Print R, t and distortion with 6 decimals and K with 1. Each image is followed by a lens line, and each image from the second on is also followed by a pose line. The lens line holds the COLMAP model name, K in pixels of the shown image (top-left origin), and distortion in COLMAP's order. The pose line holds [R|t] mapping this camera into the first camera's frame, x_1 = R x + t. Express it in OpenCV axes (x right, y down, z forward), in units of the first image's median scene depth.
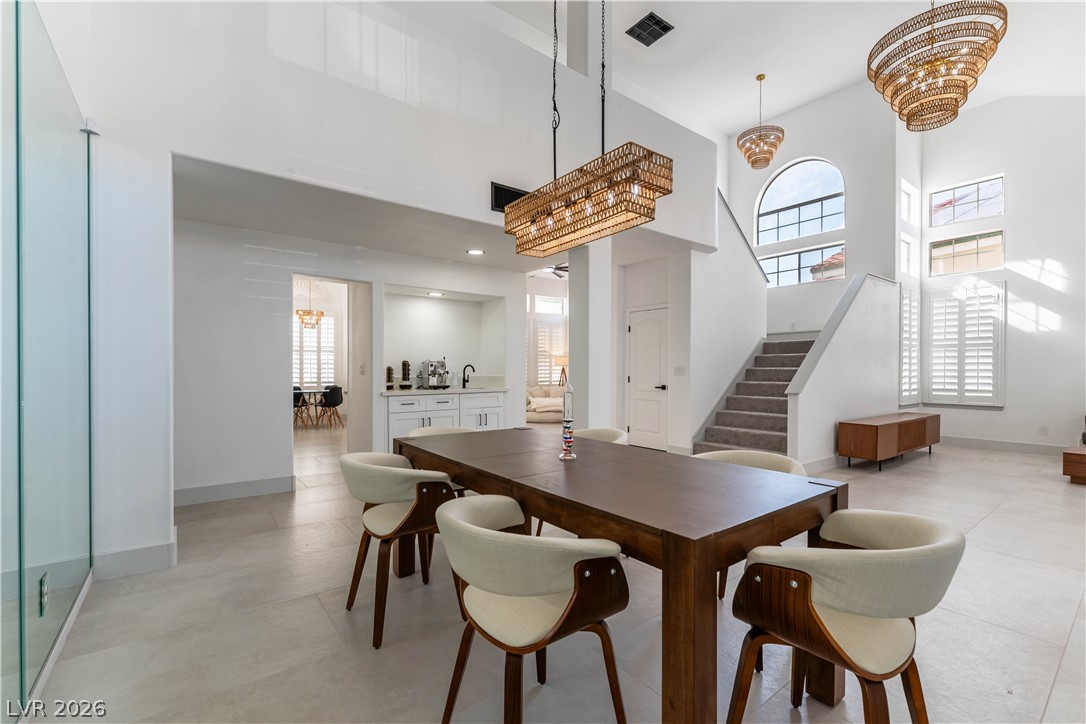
lens RADIAL K [[473.4, 0, 545.1], [0, 473.4, 369.4], [0, 0, 1]] dist [-0.000605, -0.000631]
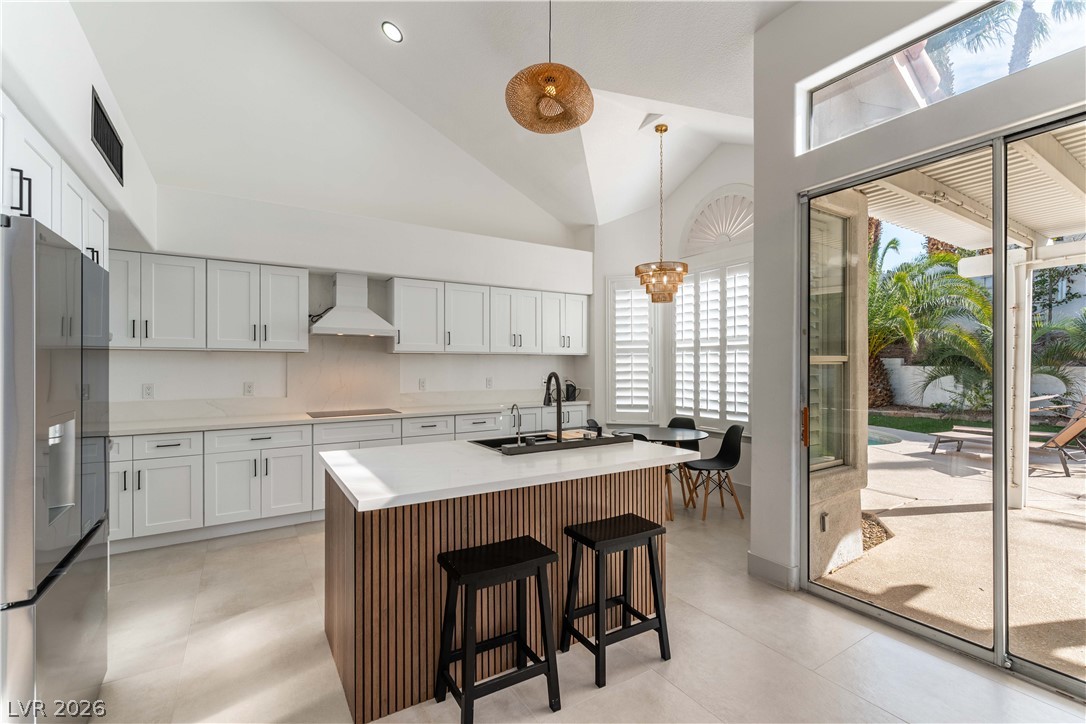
lens RADIAL K [[473.4, 0, 552.3], [0, 473.4, 361.8], [0, 0, 1]] dist [-0.000605, -0.000631]
pose [[-0.086267, -0.008654, -0.996234, -0.007294], [-0.001575, 0.999962, -0.008550, -0.028954], [0.996271, 0.000831, -0.086278, 1.255447]]
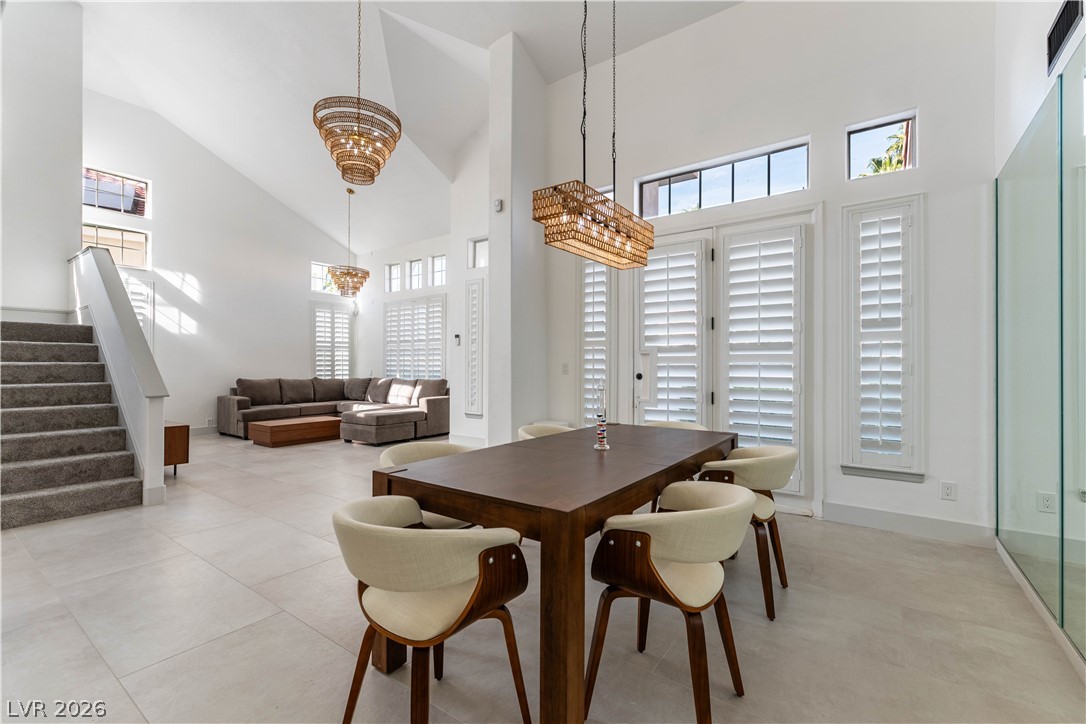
lens RADIAL K [[473.4, 0, 545.1], [0, 473.4, 364.7], [0, 0, 1]] dist [-0.000605, -0.000631]
pose [[-0.291181, -0.000861, 0.956668, -0.290703], [0.002378, 0.999996, 0.001624, 0.000235], [-0.956665, 0.002748, -0.291178, 0.438443]]
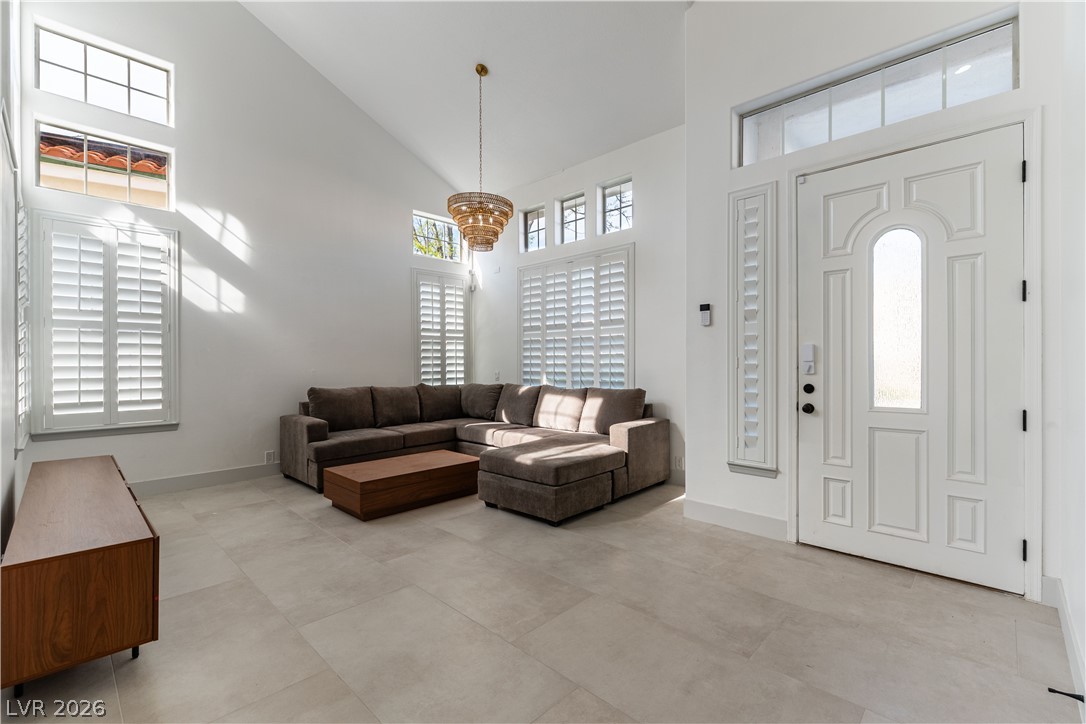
lens RADIAL K [[473.4, 0, 542.7], [0, 473.4, 365.6], [0, 0, 1]] dist [-0.000605, -0.000631]
pose [[-0.147364, -0.007525, 0.989054, 0.238771], [0.007557, 0.999933, 0.008734, -0.002510], [-0.989053, 0.008761, -0.147297, 0.567603]]
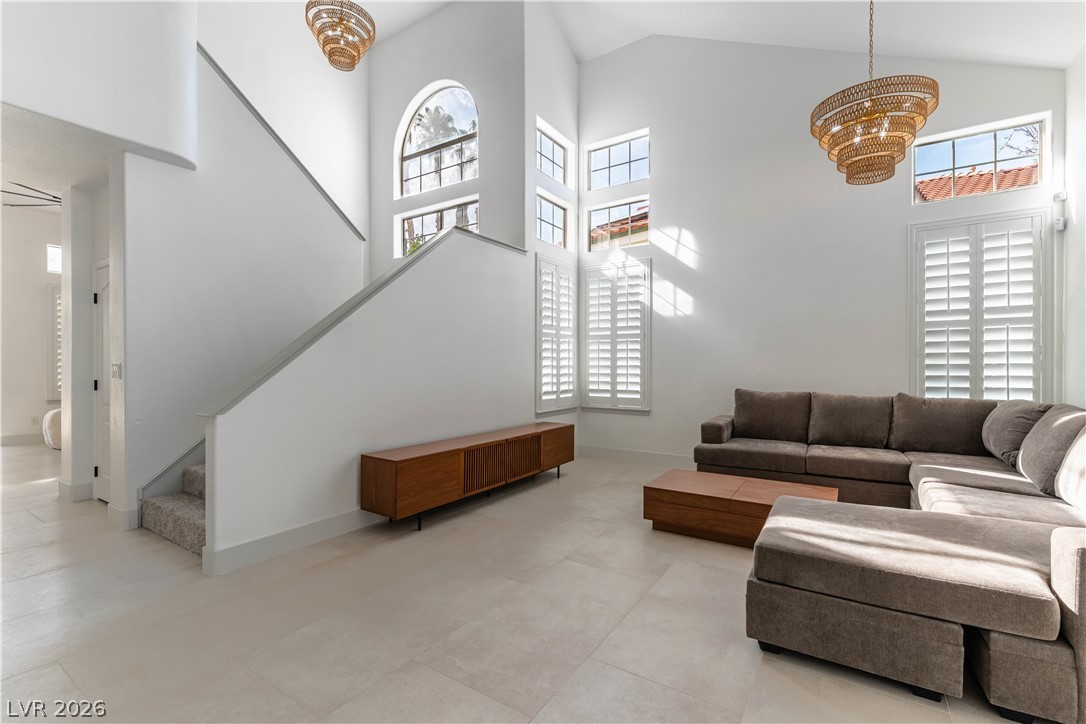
lens RADIAL K [[473.4, 0, 549.0], [0, 473.4, 365.6], [0, 0, 1]] dist [-0.000605, -0.000631]
pose [[0.942144, -0.005201, 0.335167, 0.500483], [0.005233, 0.999986, 0.000809, -0.001255], [-0.335166, 0.000992, 0.942158, 0.267371]]
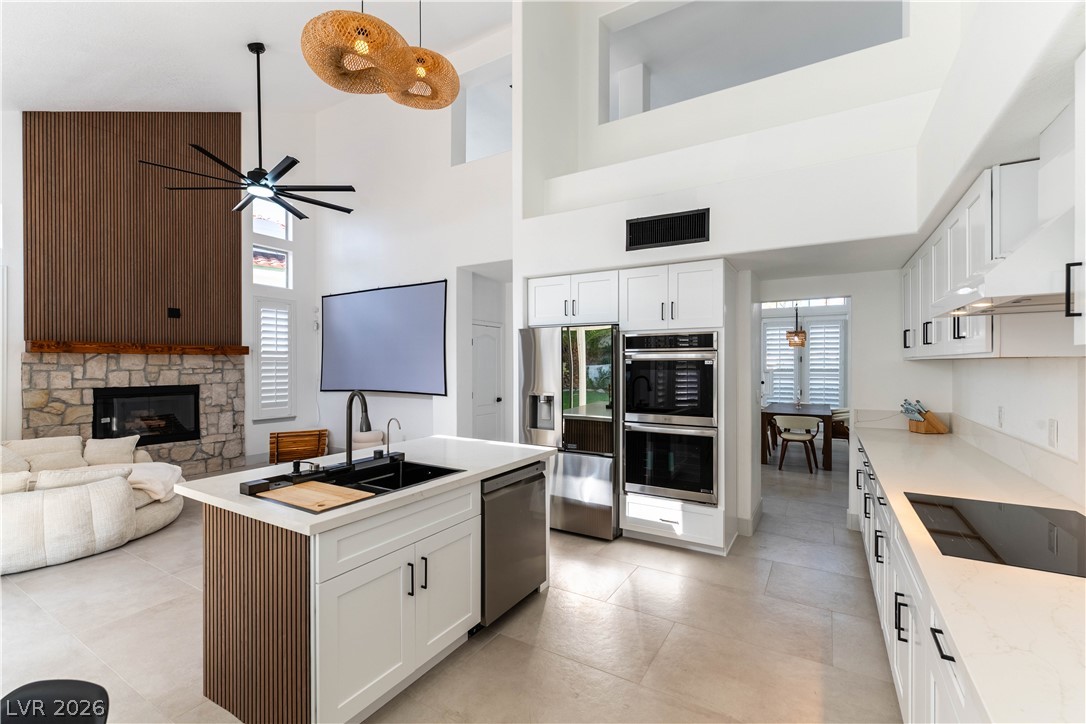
lens RADIAL K [[473.4, 0, 547.2], [0, 473.4, 364.9], [0, 0, 1]] dist [-0.000605, -0.000631]
pose [[-0.371633, -0.006795, 0.928355, -0.743501], [0.001634, 0.999967, 0.007974, -0.044721], [-0.928378, 0.004480, -0.371610, 1.203985]]
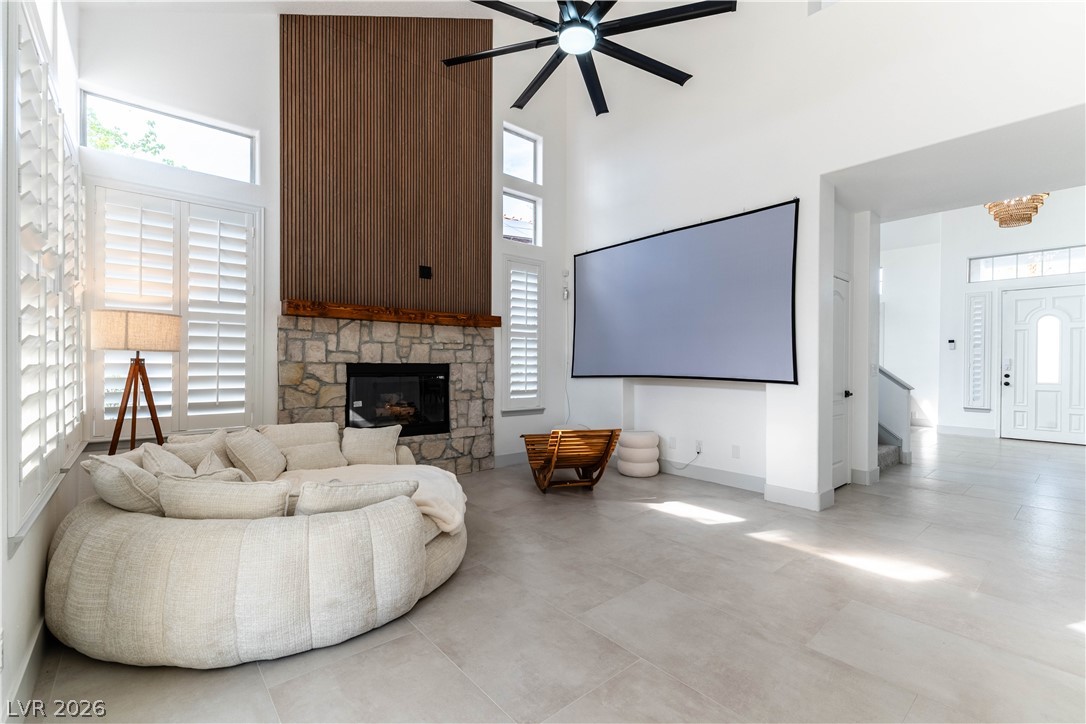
lens RADIAL K [[473.4, 0, 540.8], [0, 473.4, 367.7], [0, 0, 1]] dist [-0.000605, -0.000631]
pose [[-0.052323, -0.012927, 0.998547, -0.390753], [-0.002824, 0.999914, 0.012797, -0.005613], [-0.998626, -0.002150, -0.052355, 1.379888]]
